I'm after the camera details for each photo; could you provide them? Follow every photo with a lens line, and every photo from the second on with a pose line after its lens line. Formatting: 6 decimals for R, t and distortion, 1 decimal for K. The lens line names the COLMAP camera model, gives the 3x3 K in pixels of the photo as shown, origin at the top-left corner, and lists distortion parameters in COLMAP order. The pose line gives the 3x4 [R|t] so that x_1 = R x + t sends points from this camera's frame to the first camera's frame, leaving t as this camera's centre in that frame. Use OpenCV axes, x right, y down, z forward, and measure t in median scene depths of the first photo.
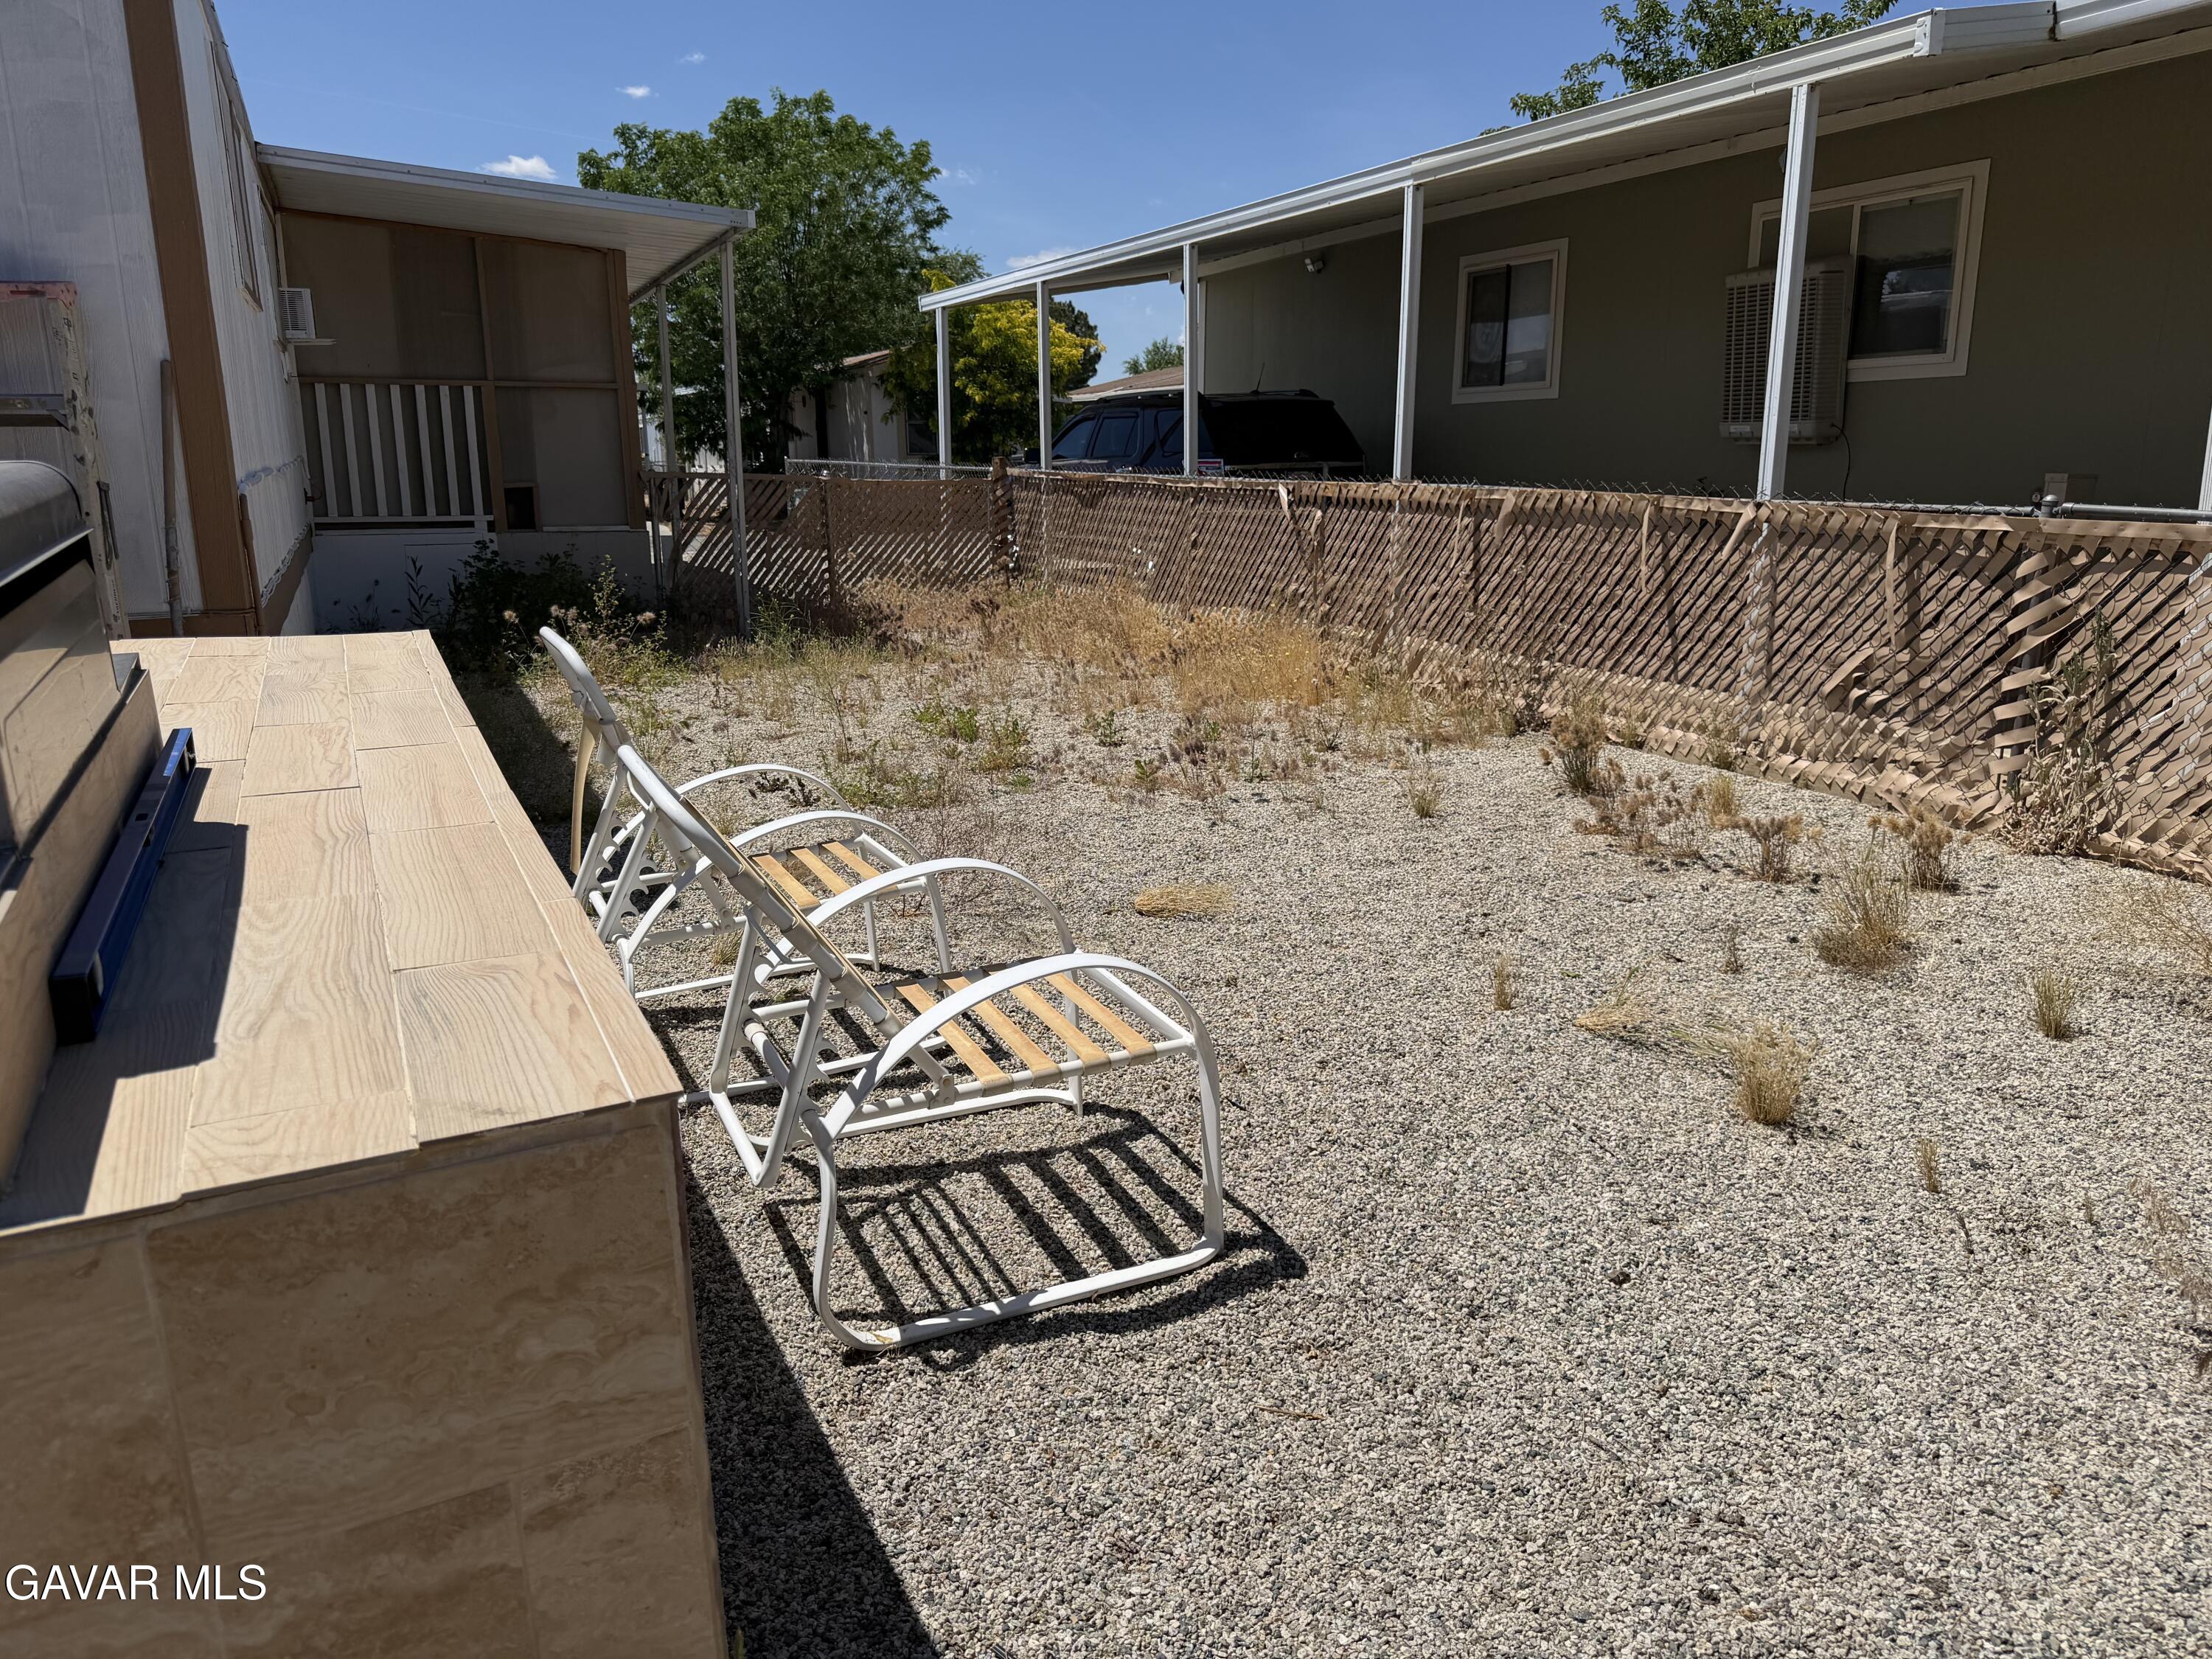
lens RADIAL K [[1632.3, 0, 1106.0], [0, 1632.3, 829.5], [0, 0, 1]] dist [0.060914, -0.045398]
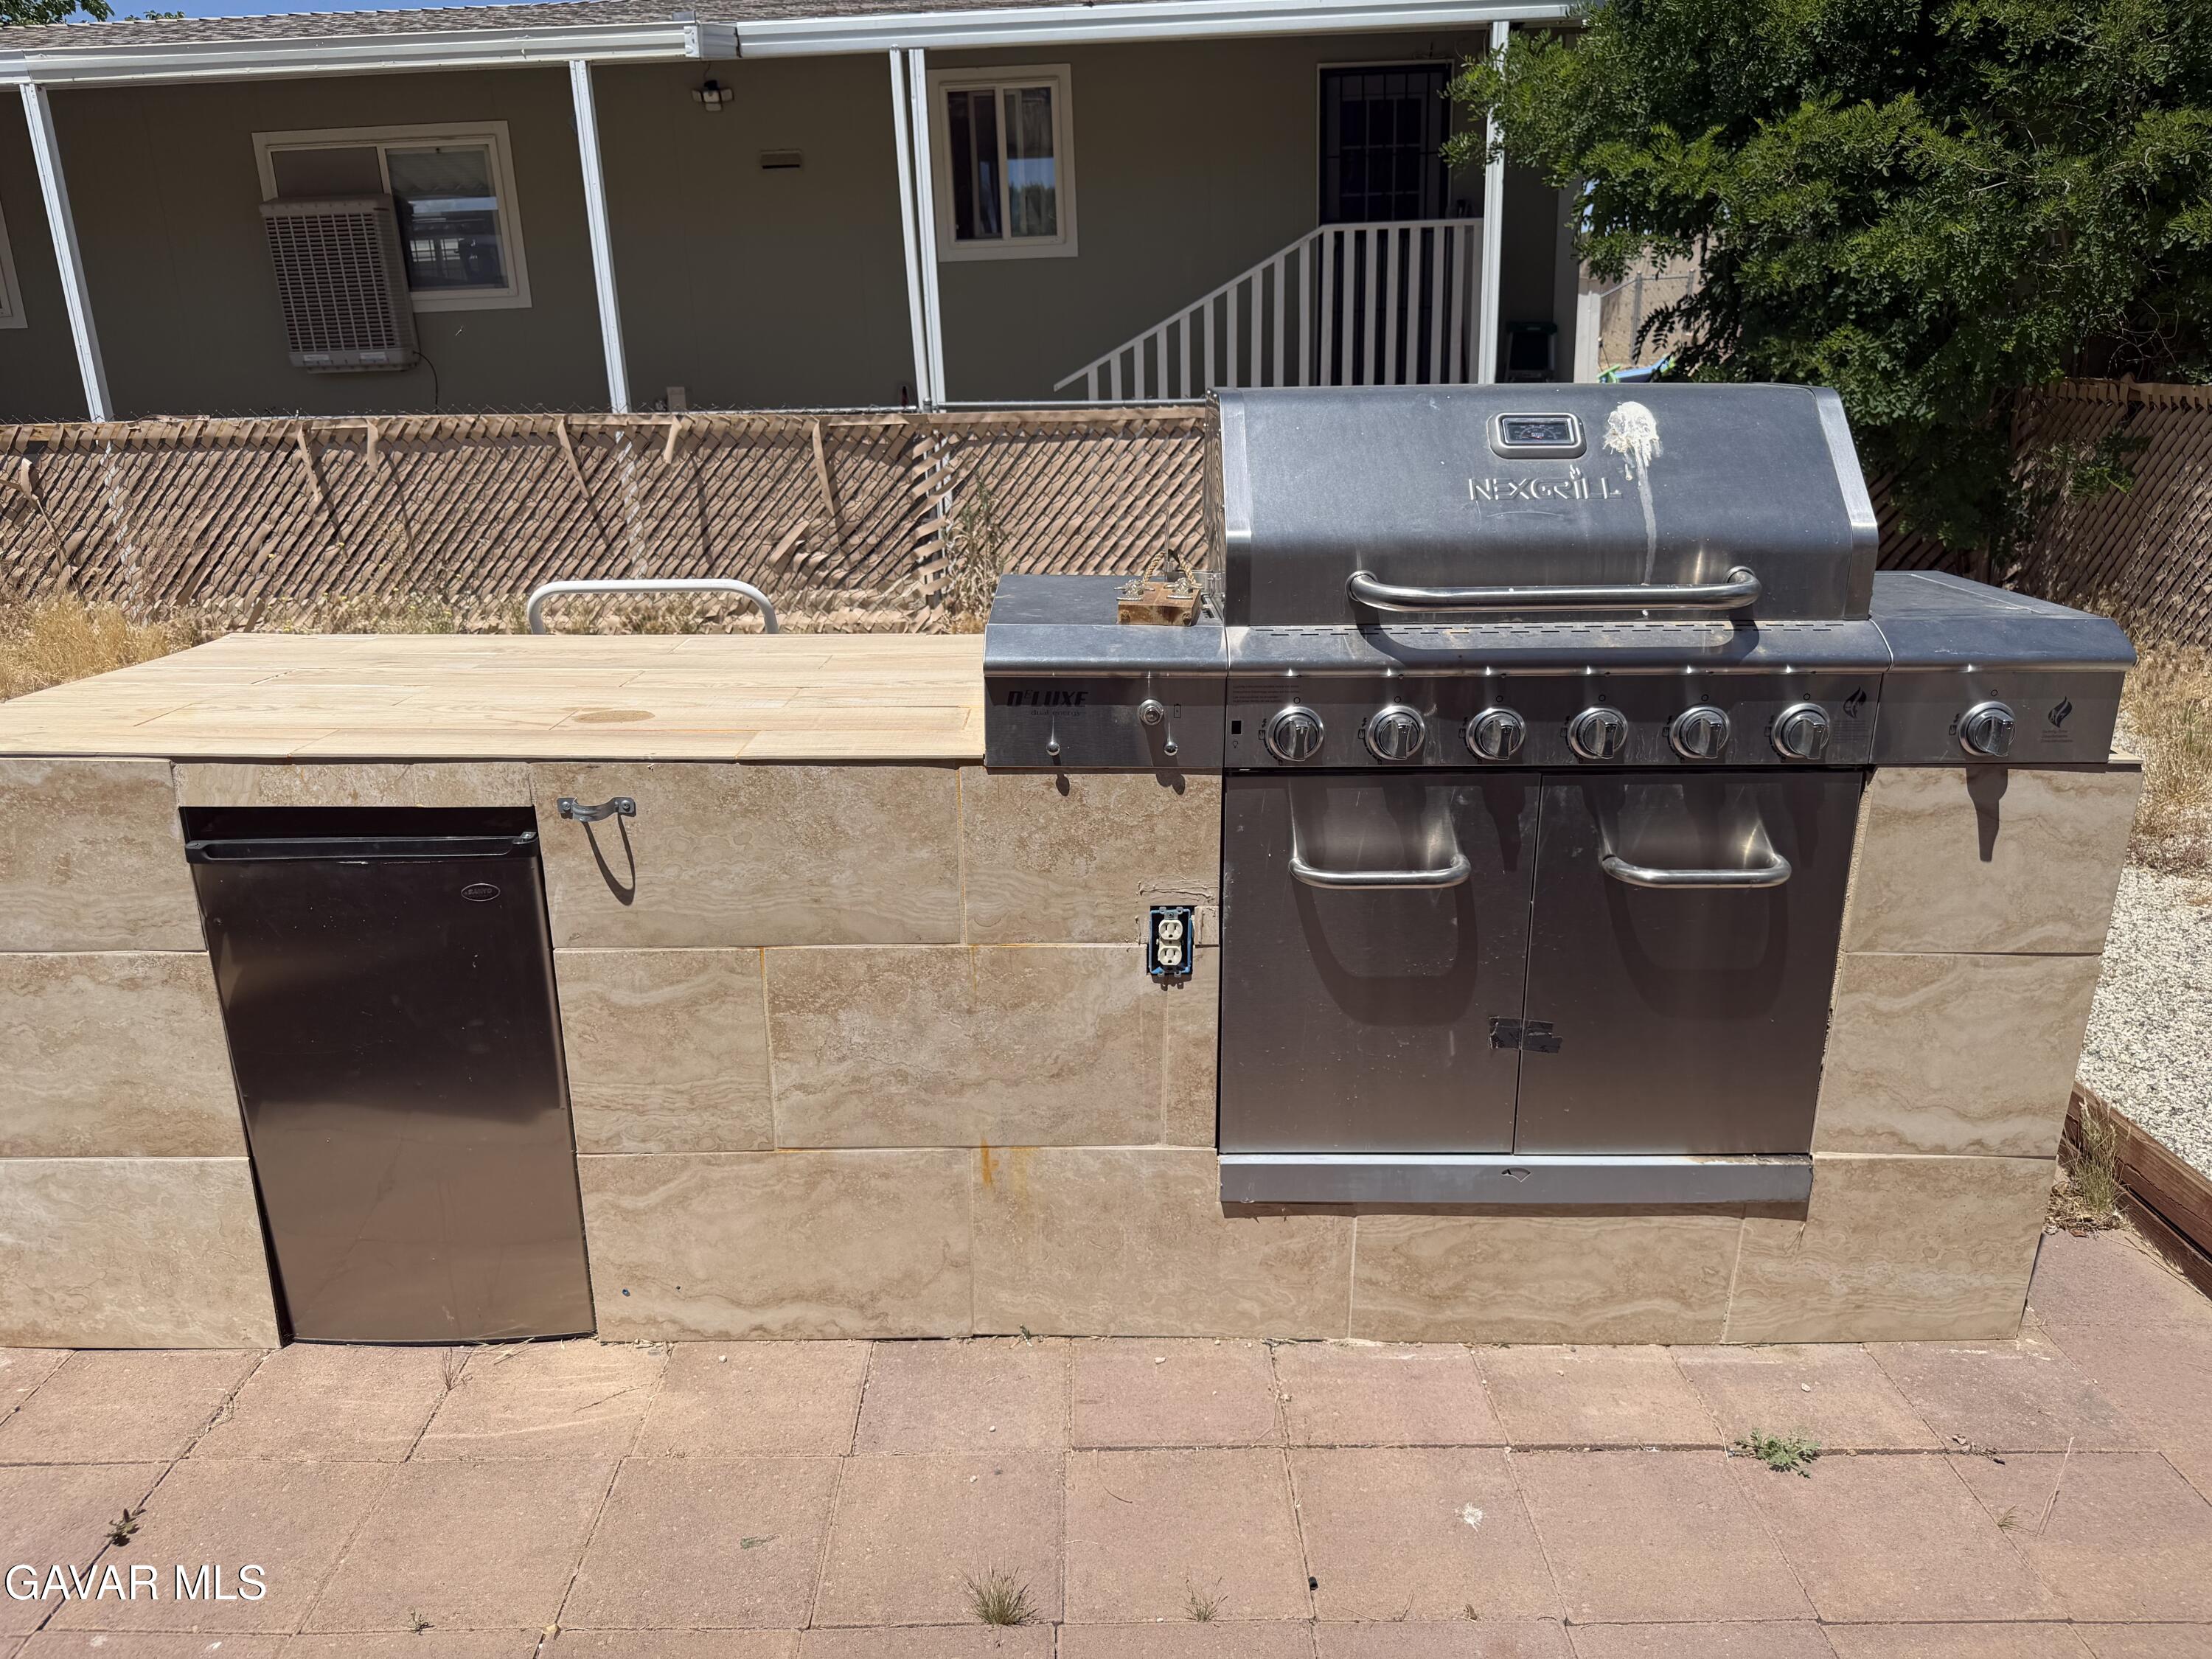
lens RADIAL K [[1632.3, 0, 1106.0], [0, 1632.3, 829.5], [0, 0, 1]] dist [0.060914, -0.045398]
pose [[0.476528, -0.264035, 0.838574, -0.588664], [0.230751, 0.957958, 0.170498, -0.041436], [-0.848337, 0.112255, 0.517420, 0.143642]]
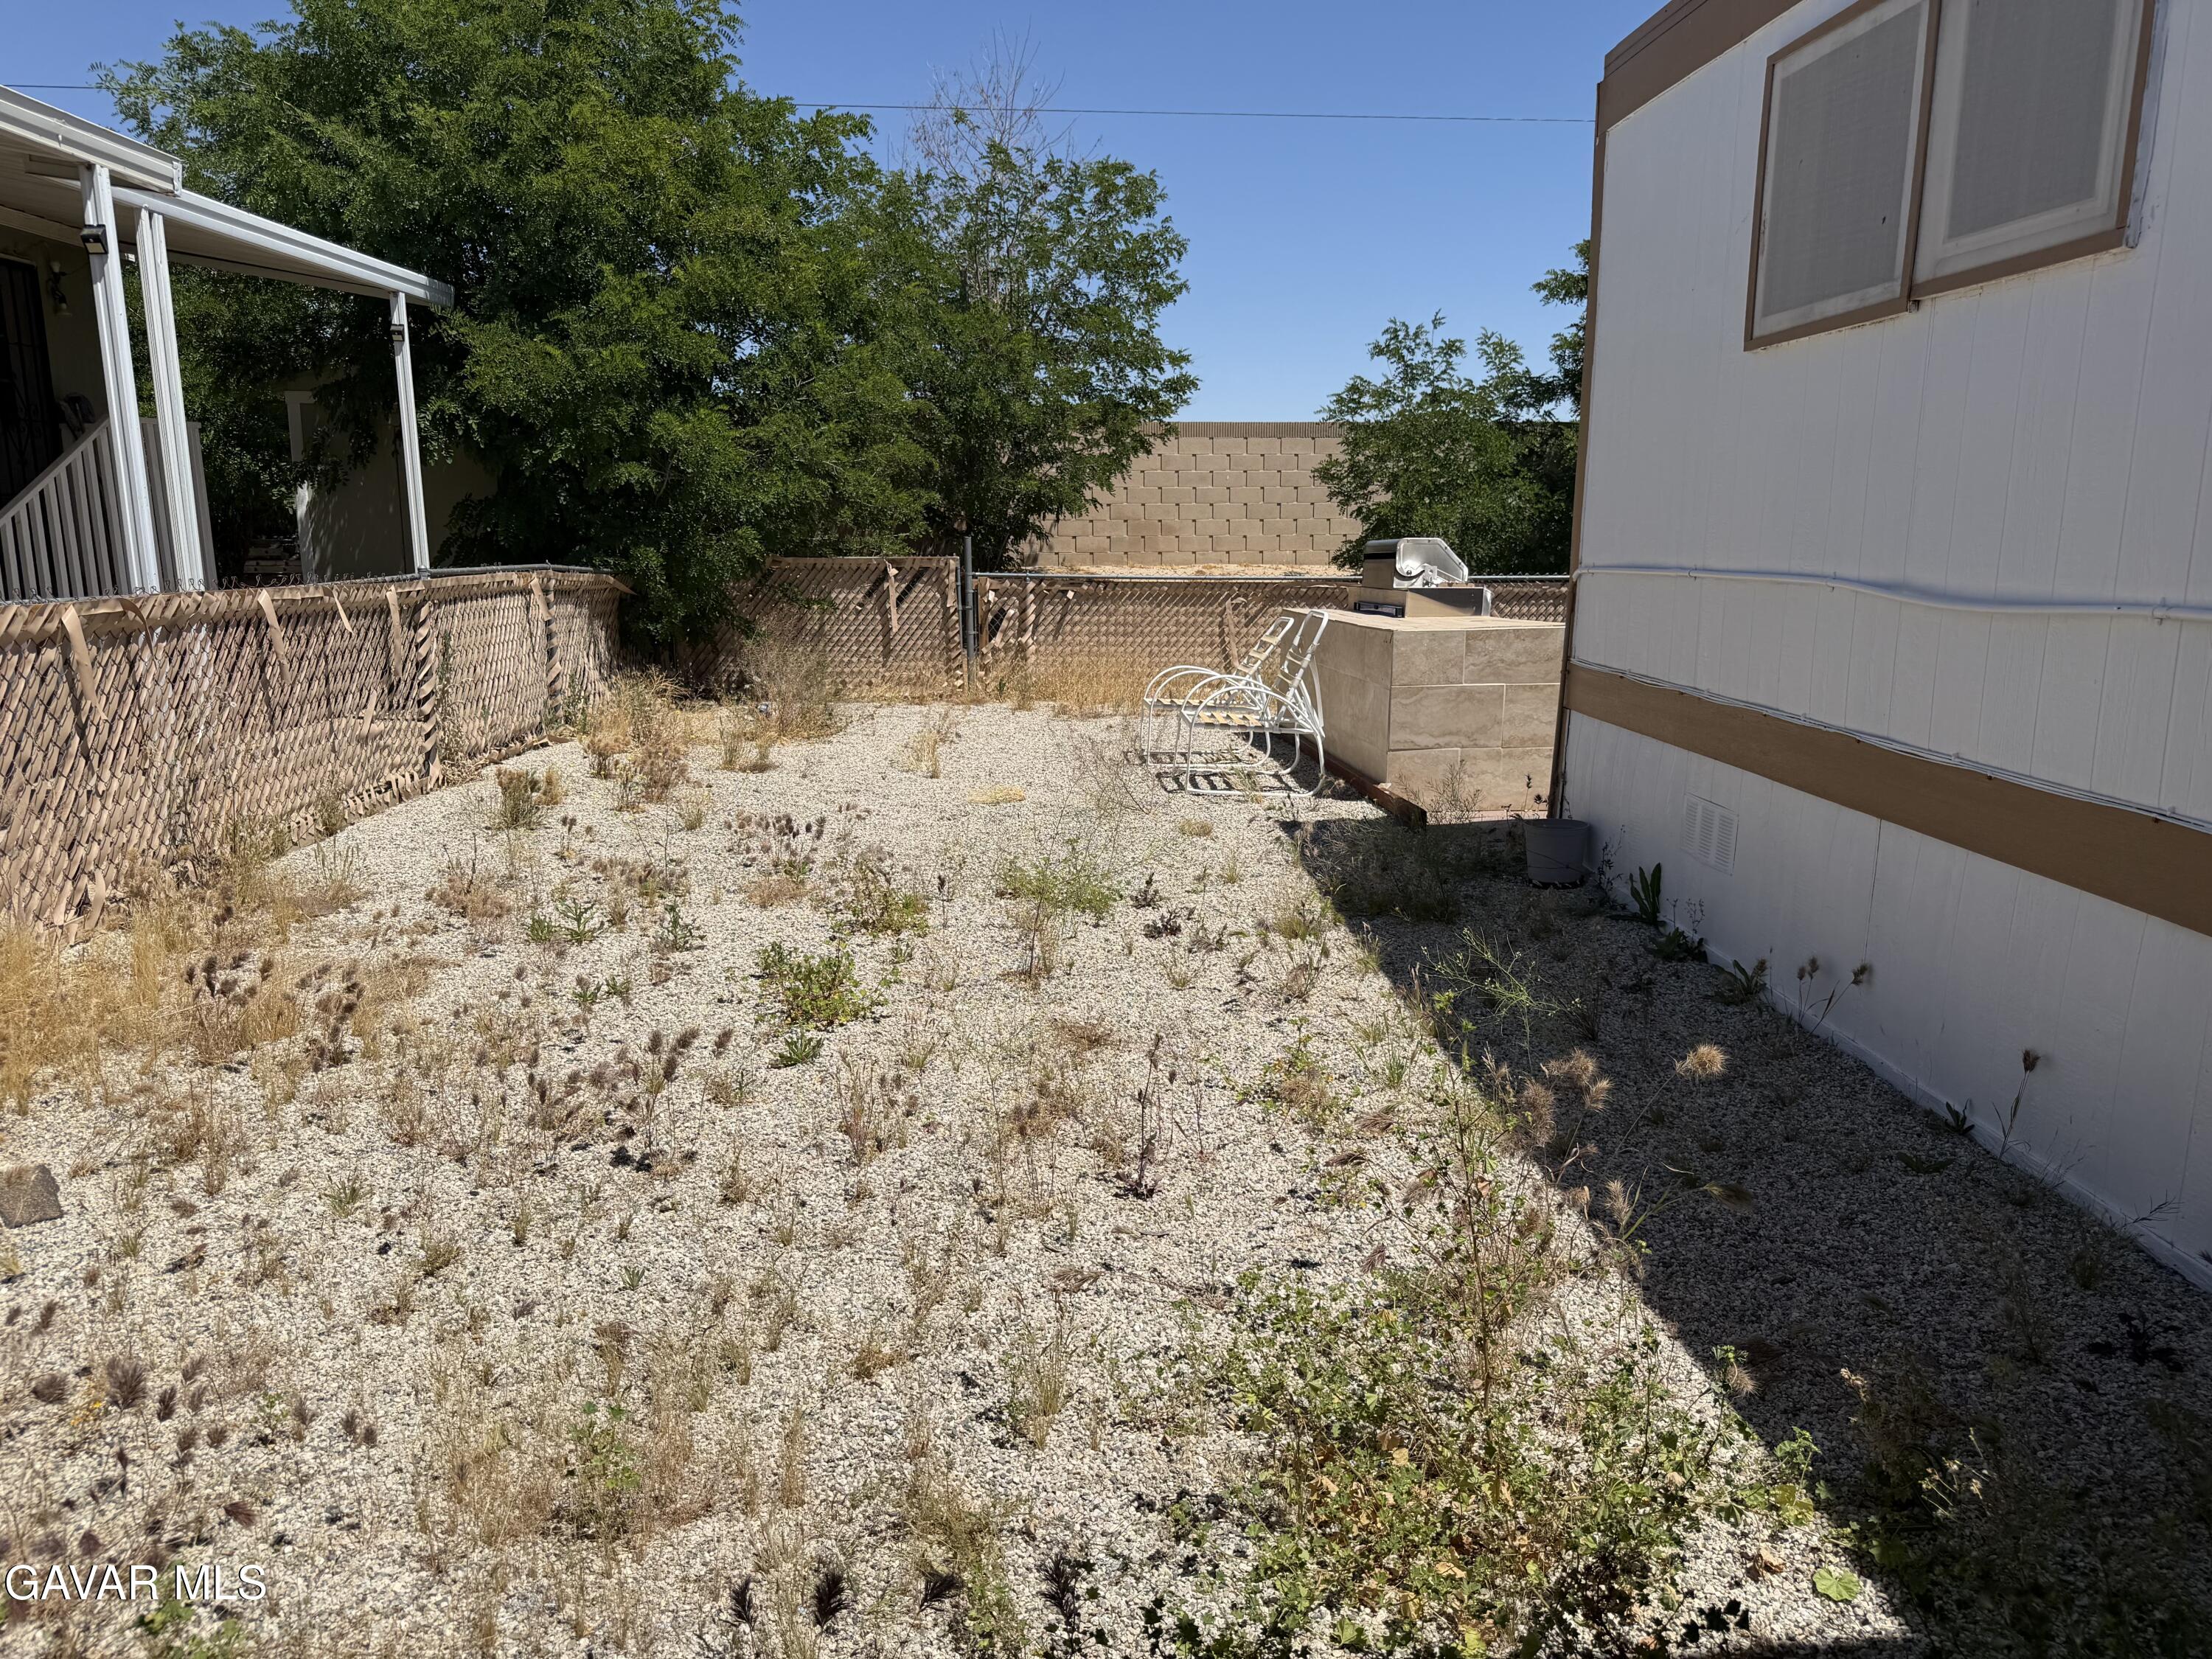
lens RADIAL K [[1632.3, 0, 1106.0], [0, 1632.3, 829.5], [0, 0, 1]] dist [0.060914, -0.045398]
pose [[-0.918893, -0.053031, 0.390925, -0.563030], [0.109946, 0.917239, 0.382863, -0.453739], [-0.378876, 0.394790, -0.837015, 1.969630]]
